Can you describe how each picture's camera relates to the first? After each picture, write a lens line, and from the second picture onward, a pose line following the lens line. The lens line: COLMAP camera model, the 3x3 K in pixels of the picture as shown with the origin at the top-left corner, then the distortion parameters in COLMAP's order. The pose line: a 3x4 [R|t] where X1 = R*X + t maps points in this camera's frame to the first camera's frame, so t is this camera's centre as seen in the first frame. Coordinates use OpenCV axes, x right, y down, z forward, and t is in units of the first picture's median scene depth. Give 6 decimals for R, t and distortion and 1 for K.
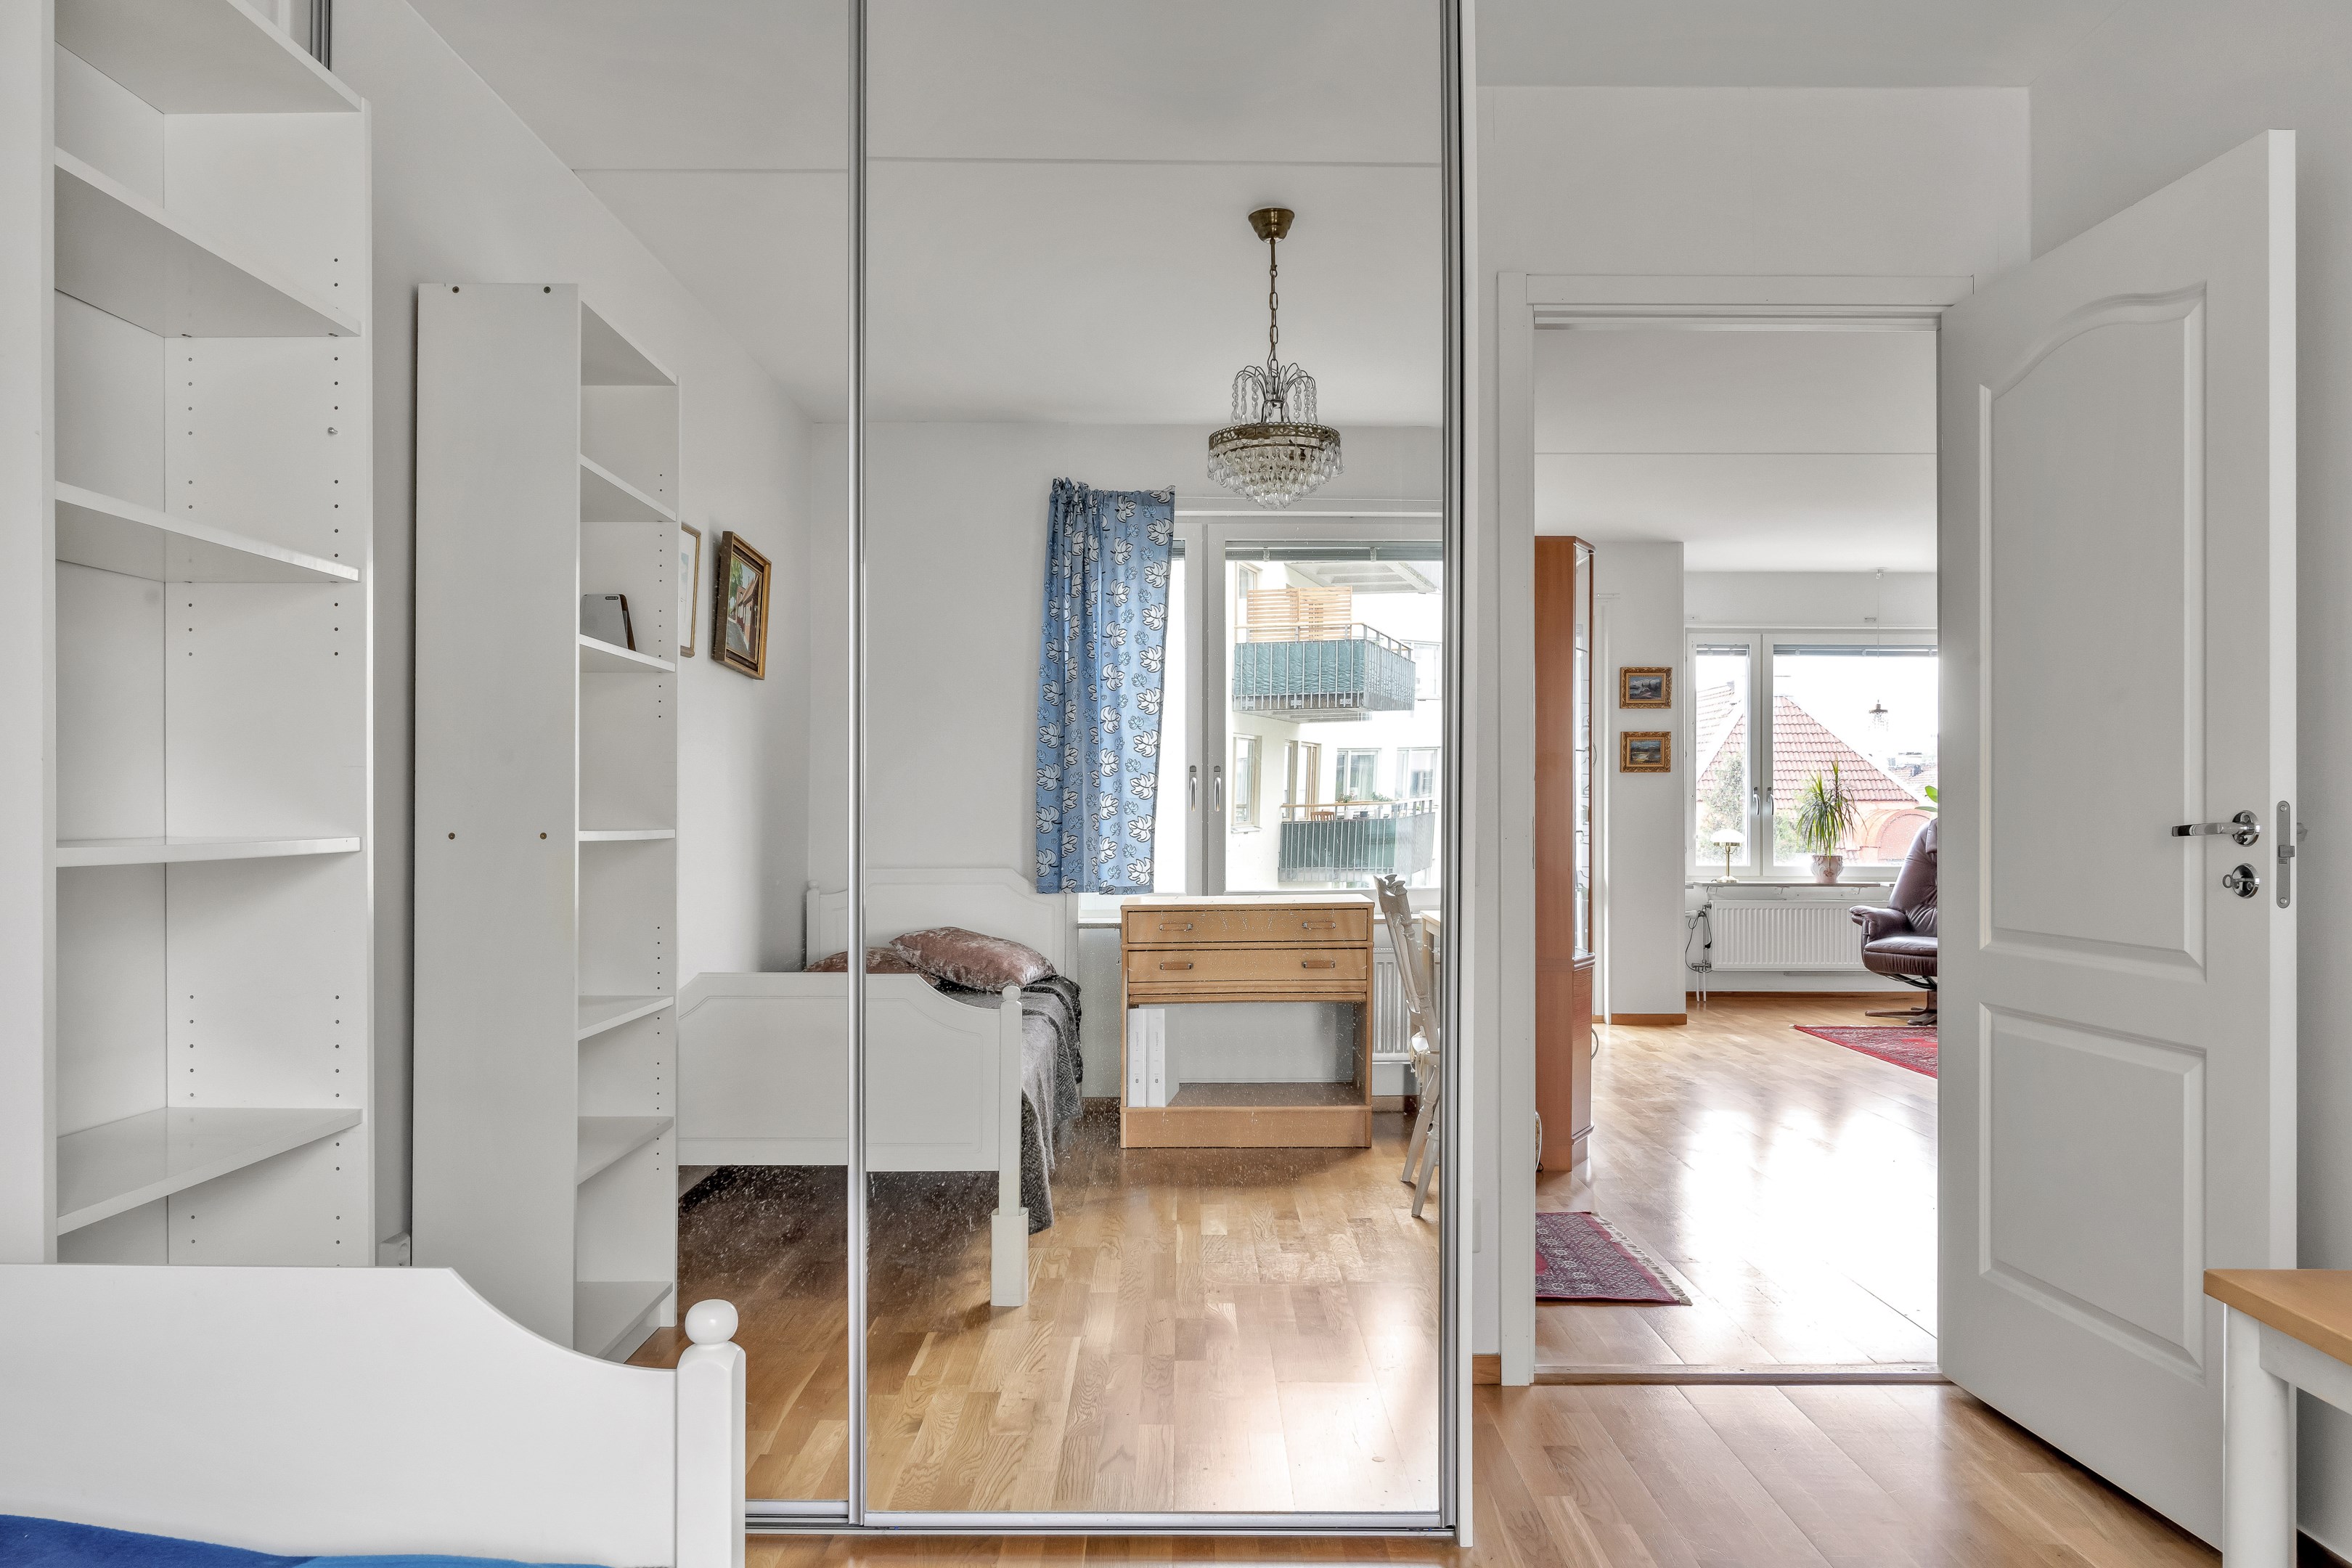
lens RADIAL K [[1623.8, 0, 1176.4], [0, 1623.8, 803.8], [0, 0, 1]] dist [-0.006920, 0.004051]
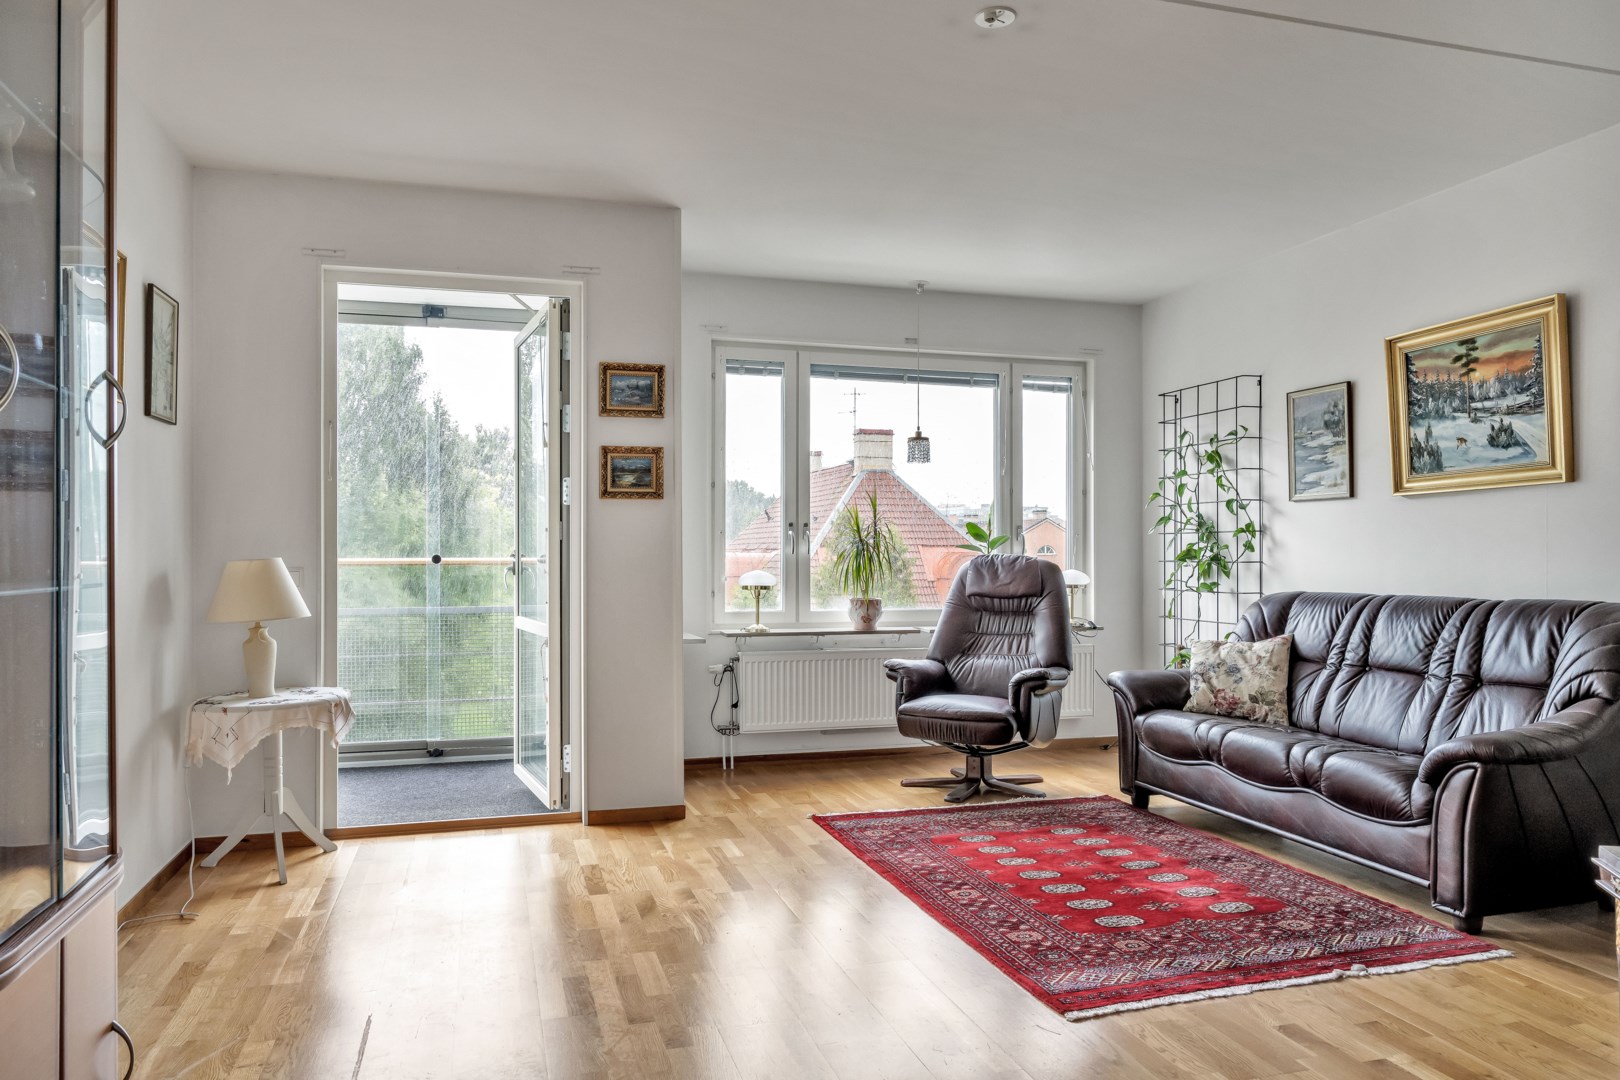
lens RADIAL K [[1118.4, 0, 812.0], [0, 1118.4, 547.2], [0, 0, 1]] dist [-0.006920, 0.004051]
pose [[0.960344, 0.001247, 0.278817, 0.205125], [-0.000638, 0.999997, -0.002273, 0.004617], [-0.278819, 0.002005, 0.960342, 0.424195]]
